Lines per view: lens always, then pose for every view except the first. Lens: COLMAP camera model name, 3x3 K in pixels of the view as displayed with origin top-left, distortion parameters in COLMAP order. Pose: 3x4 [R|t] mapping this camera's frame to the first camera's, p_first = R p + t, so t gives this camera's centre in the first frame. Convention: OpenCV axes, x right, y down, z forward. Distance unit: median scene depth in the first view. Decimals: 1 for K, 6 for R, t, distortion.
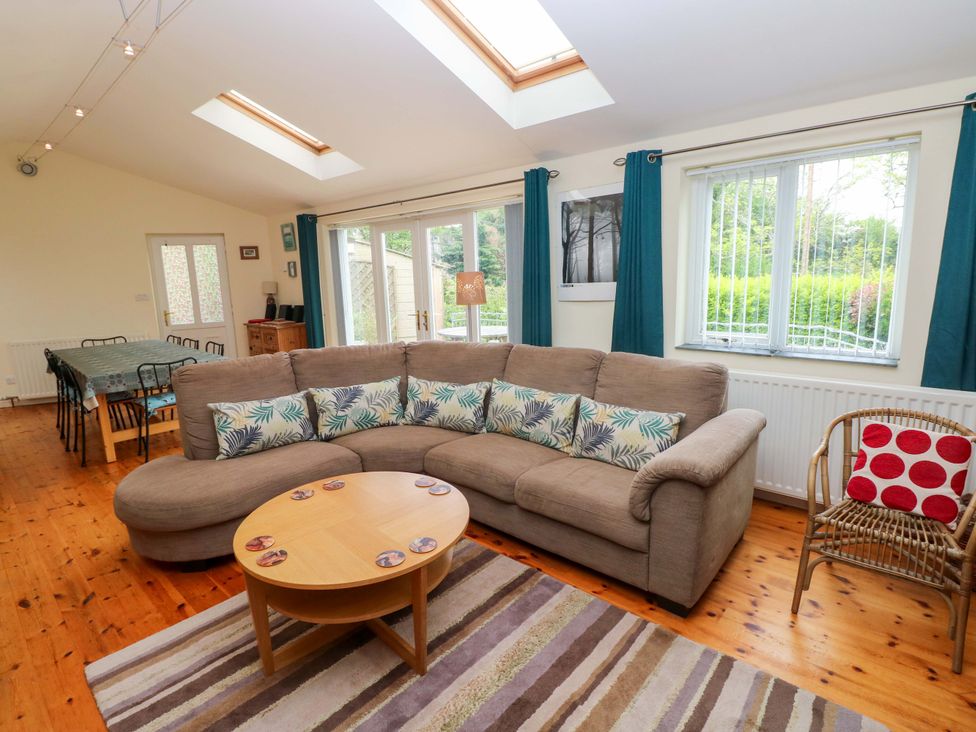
lens RADIAL K [[510.9, 0, 488.3], [0, 510.9, 366.4], [0, 0, 1]] dist [-0.002576, -0.009885]
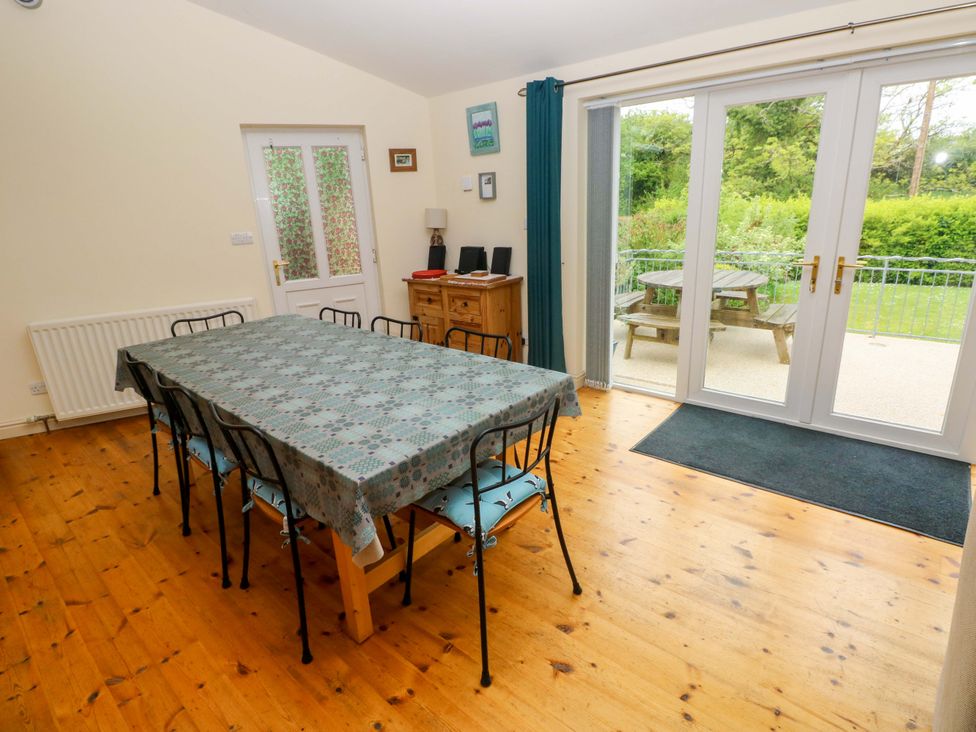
lens RADIAL K [[510.9, 0, 481.5], [0, 510.9, 366.4], [0, 0, 1]] dist [-0.002576, -0.009885]
pose [[0.999492, -0.021158, 0.023828, -0.693820], [0.017741, 0.990625, 0.135451, -0.105345], [-0.026471, -0.134960, 0.990497, 0.637184]]
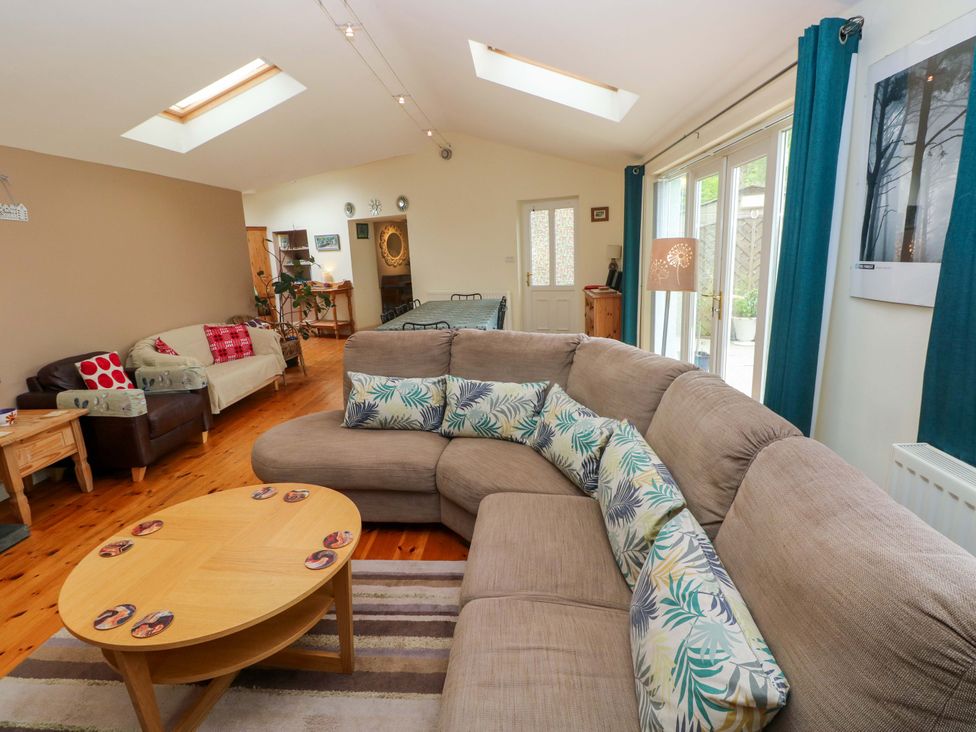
lens RADIAL K [[510.9, 0, 488.8], [0, 510.9, 361.3], [0, 0, 1]] dist [-0.002576, -0.009885]
pose [[0.604641, 0.179167, -0.776085, 0.336163], [-0.123351, 0.983680, 0.130990, -0.093337], [0.786889, 0.016529, 0.616874, 0.454174]]
